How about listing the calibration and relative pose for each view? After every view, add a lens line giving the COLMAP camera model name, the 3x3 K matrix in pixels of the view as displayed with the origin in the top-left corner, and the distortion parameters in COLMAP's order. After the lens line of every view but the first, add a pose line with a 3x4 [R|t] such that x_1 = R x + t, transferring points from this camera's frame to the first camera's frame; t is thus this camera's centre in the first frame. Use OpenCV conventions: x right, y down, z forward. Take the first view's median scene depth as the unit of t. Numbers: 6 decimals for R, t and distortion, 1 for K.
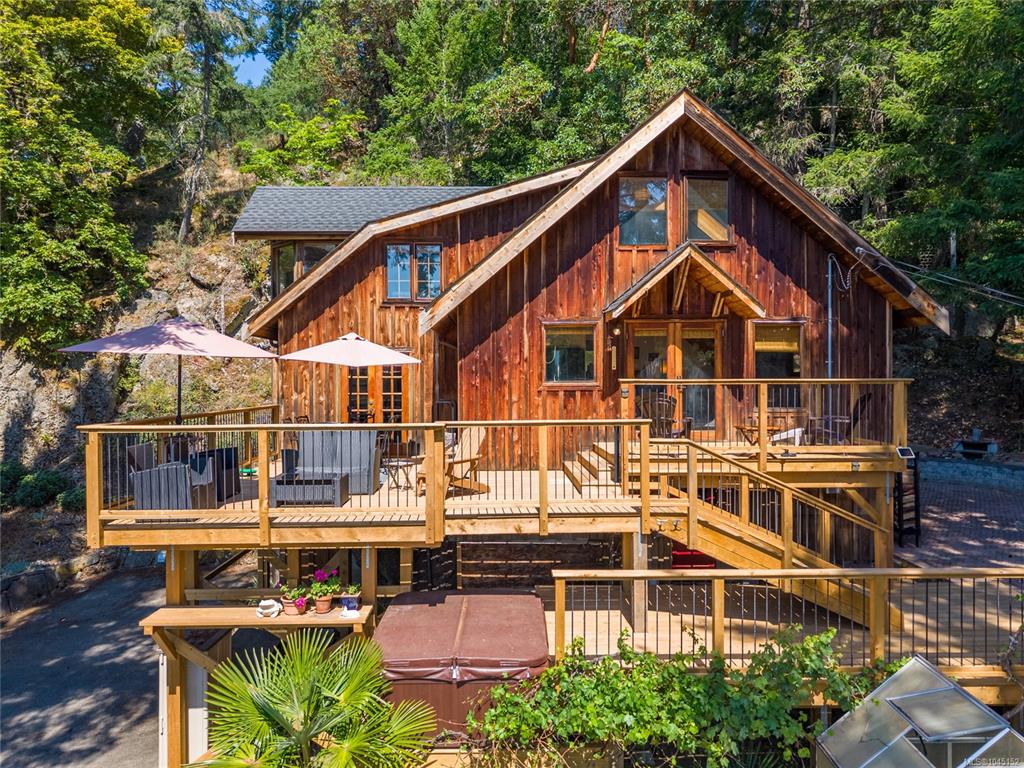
lens RADIAL K [[684.1, 0, 511.7], [0, 684.1, 388.1], [0, 0, 1]] dist [0.025011, -0.032765]
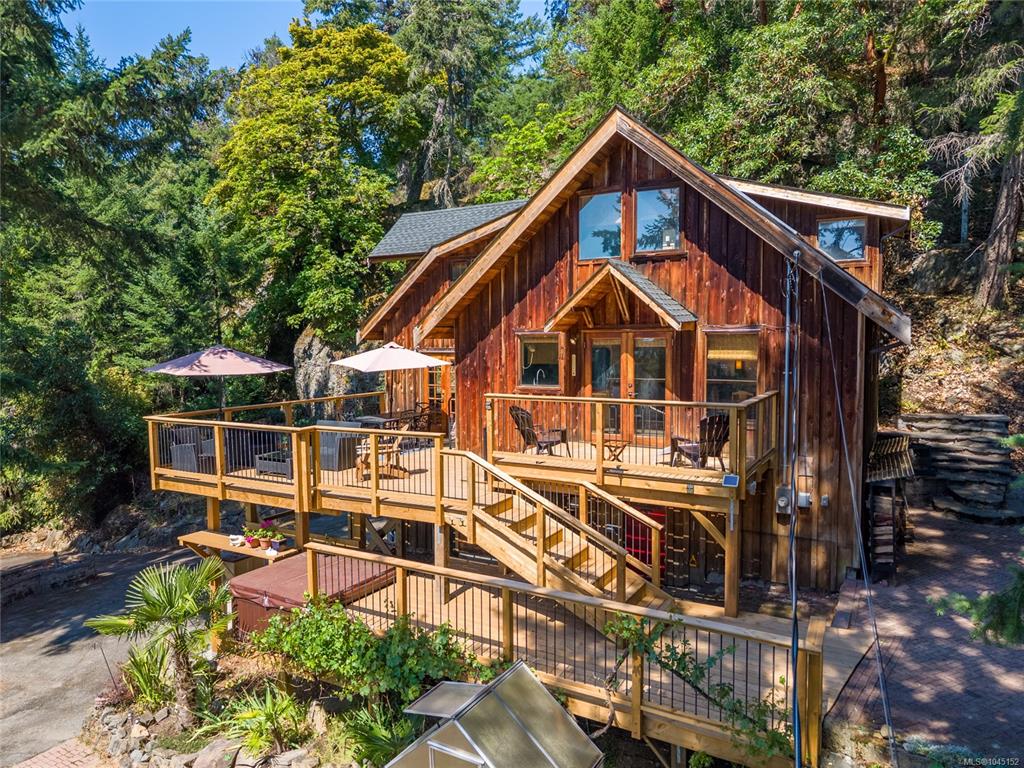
lens RADIAL K [[684.1, 0, 511.7], [0, 684.1, 388.1], [0, 0, 1]] dist [0.025011, -0.032765]
pose [[0.856846, 0.032908, -0.514520, 0.625782], [-0.000436, 0.998007, 0.063105, -0.076220], [0.515572, -0.053847, 0.855153, 0.015913]]
